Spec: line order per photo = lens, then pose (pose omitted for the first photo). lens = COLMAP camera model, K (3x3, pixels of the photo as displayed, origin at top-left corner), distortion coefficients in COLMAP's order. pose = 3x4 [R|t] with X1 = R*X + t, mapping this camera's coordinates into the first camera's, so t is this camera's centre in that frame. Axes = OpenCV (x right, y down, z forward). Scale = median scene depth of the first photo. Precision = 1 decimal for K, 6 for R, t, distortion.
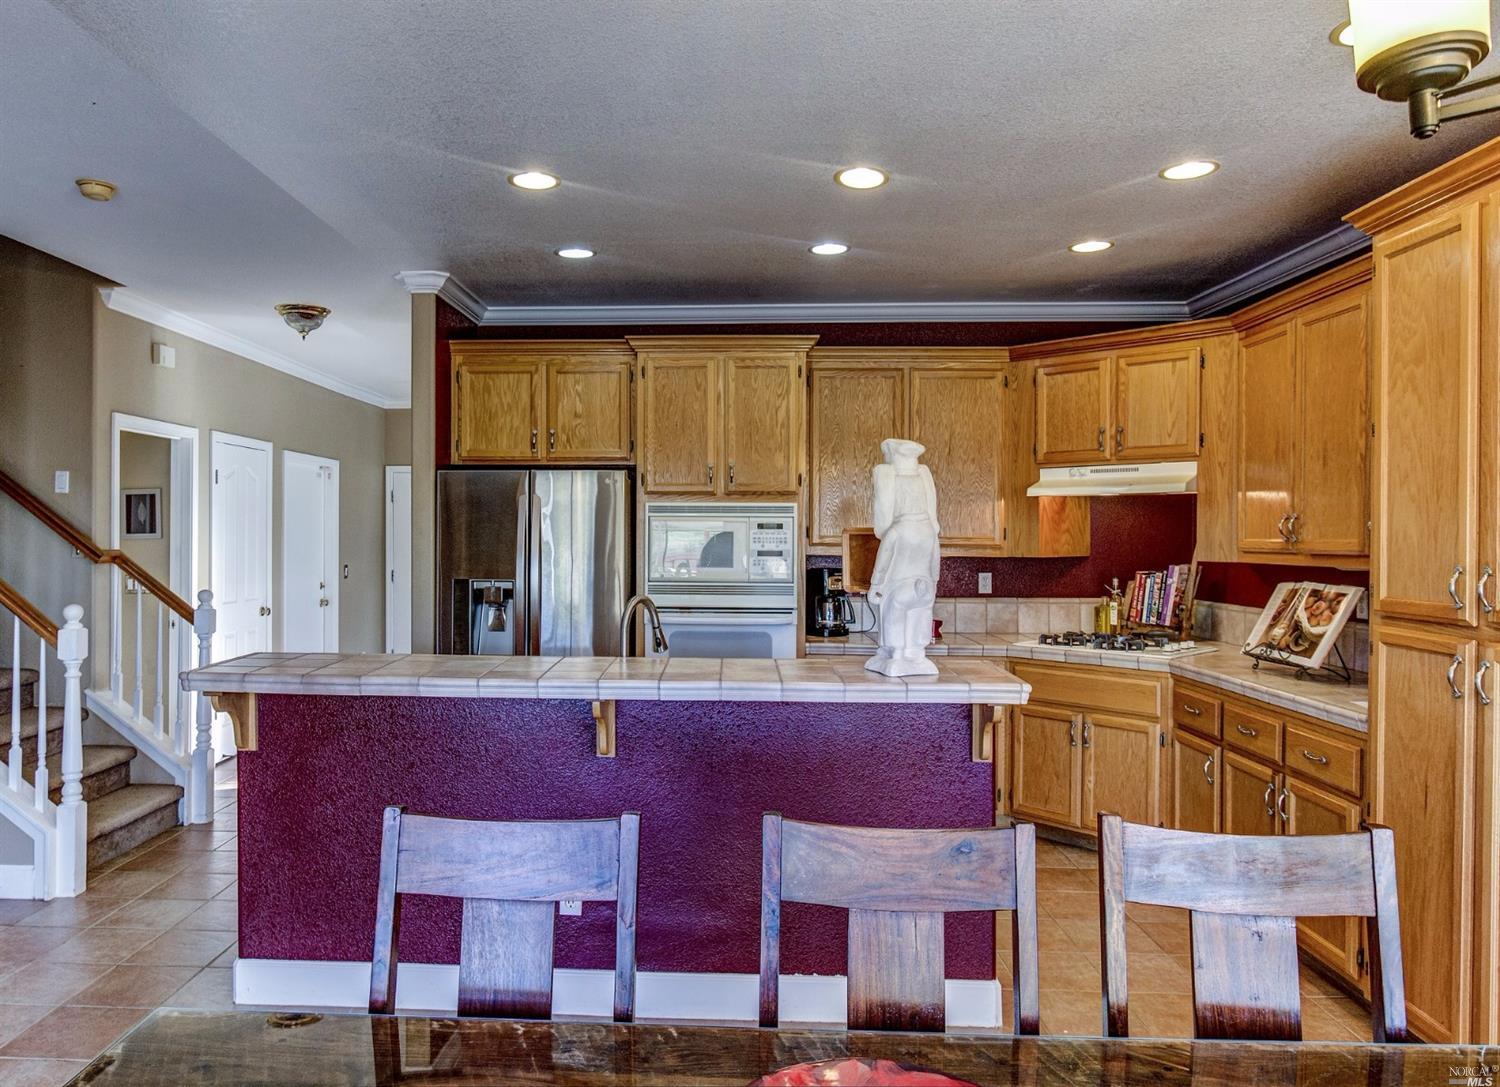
lens RADIAL K [[996.9, 0, 671.7], [0, 996.9, 534.1], [0, 0, 1]] dist [-0.016767, 0.000793]
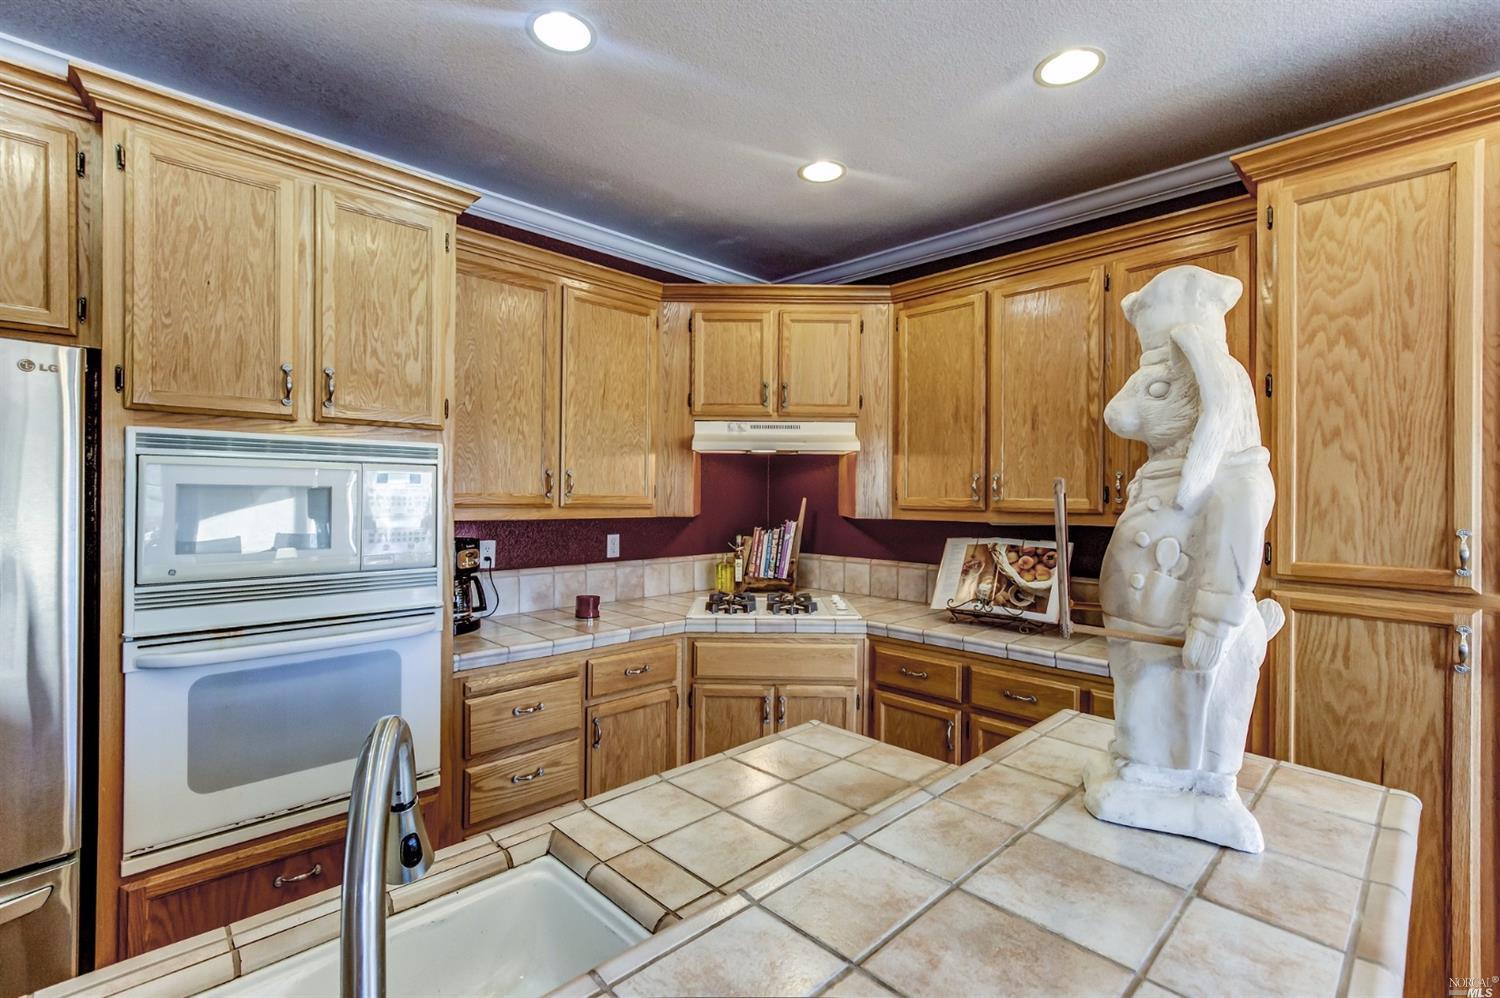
lens RADIAL K [[680.8, 0, 740.5], [0, 680.8, 493.0], [0, 0, 1]] dist [-0.000905, 0.002625]
pose [[0.677048, 0.000882, 0.735938, -0.068892], [-0.003656, 0.999991, 0.002164, -0.000566], [-0.735930, -0.004156, 0.677045, 0.552493]]
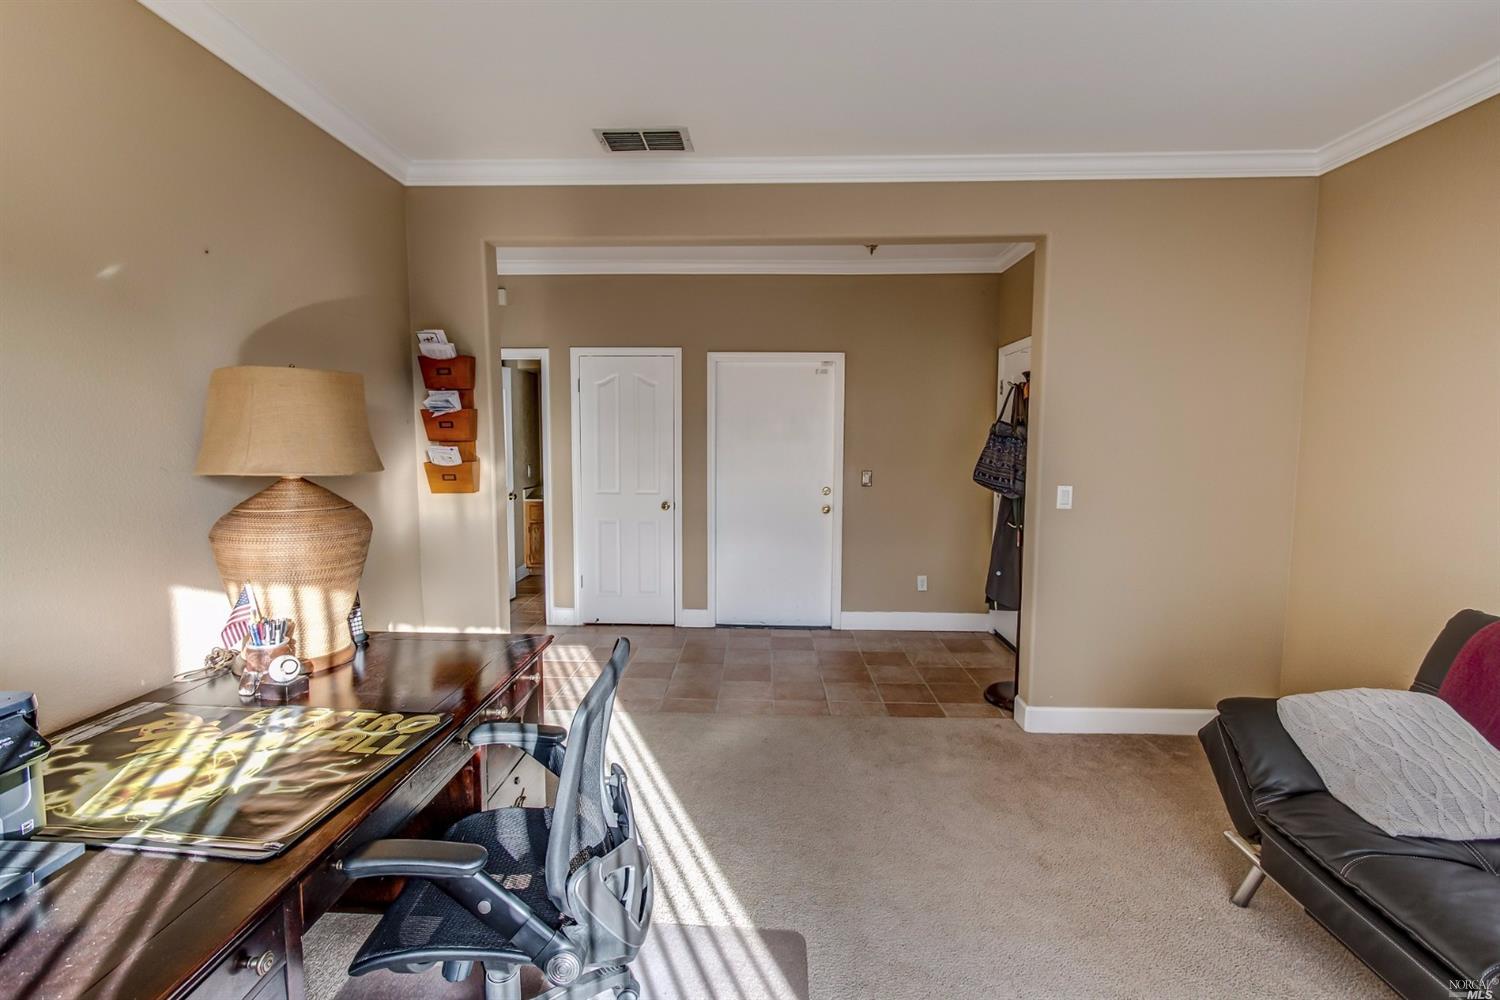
lens RADIAL K [[680.8, 0, 740.5], [0, 680.8, 494.0], [0, 0, 1]] dist [-0.000905, 0.002625]
pose [[0.014964, 0.084589, -0.996304, 0.463040], [-0.002265, 0.996415, 0.084564, 0.001159], [0.999885, 0.000991, 0.015102, 1.502499]]
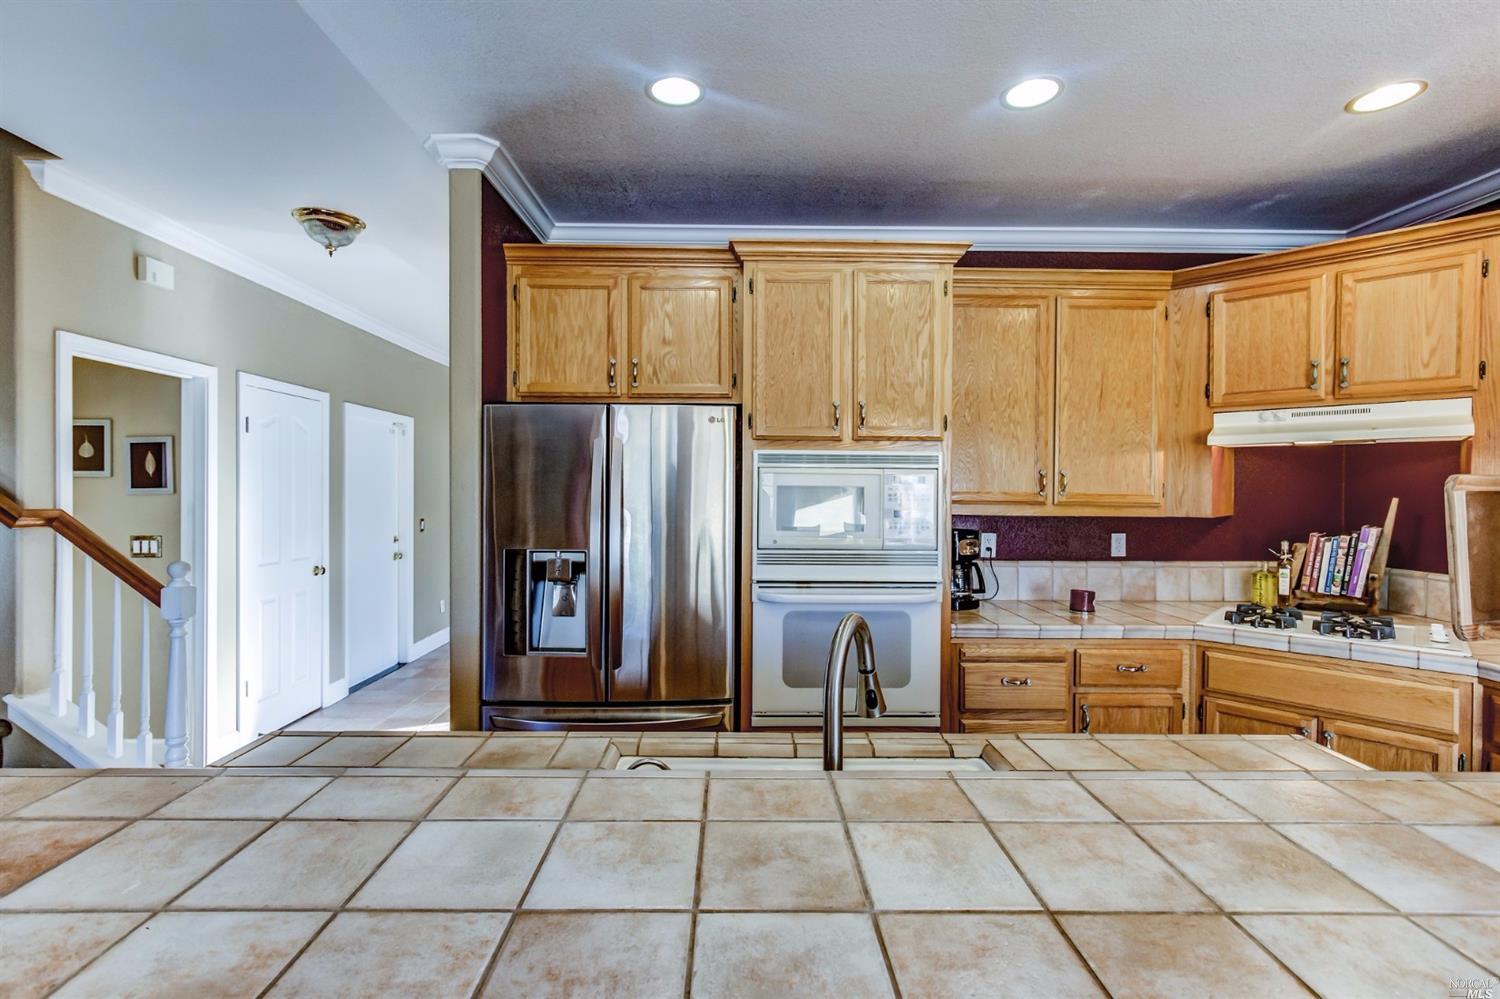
lens RADIAL K [[680.8, 0, 740.5], [0, 680.8, 493.5], [0, 0, 1]] dist [-0.000905, 0.002625]
pose [[0.997701, 0.001304, 0.067758, -0.073994], [-0.001713, 0.999981, 0.005984, -0.000189], [-0.067749, -0.006086, 0.997684, 0.457731]]
